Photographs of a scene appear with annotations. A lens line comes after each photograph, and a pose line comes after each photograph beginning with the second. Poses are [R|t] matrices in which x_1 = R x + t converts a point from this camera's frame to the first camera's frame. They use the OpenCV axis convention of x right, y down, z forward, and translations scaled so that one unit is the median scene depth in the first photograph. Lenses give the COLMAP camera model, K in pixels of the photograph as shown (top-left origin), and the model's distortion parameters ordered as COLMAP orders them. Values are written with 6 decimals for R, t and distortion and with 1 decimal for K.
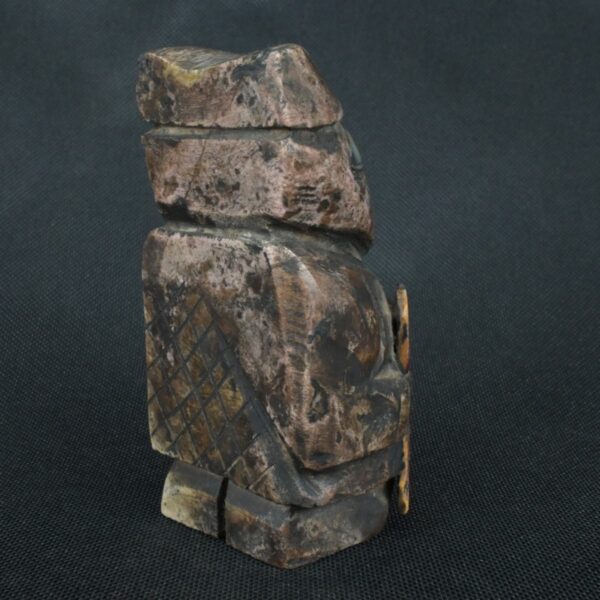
lens RADIAL K [[1020.7, 0, 300.7], [0, 1020.7, 300.0], [0, 0, 1]] dist [0.013506, 0.000000]
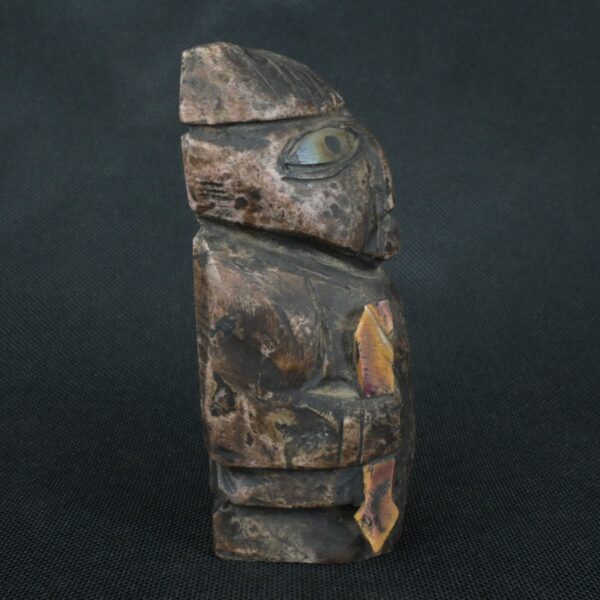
lens RADIAL K [[1020.7, 0, 302.2], [0, 1020.7, 299.5], [0, 0, 1]] dist [0.013506, 0.000000]
pose [[0.690000, 0.135976, -0.710922, 0.769933], [-0.144501, 0.988302, 0.048780, -0.055599], [0.709238, 0.069071, 0.701577, 0.341912]]
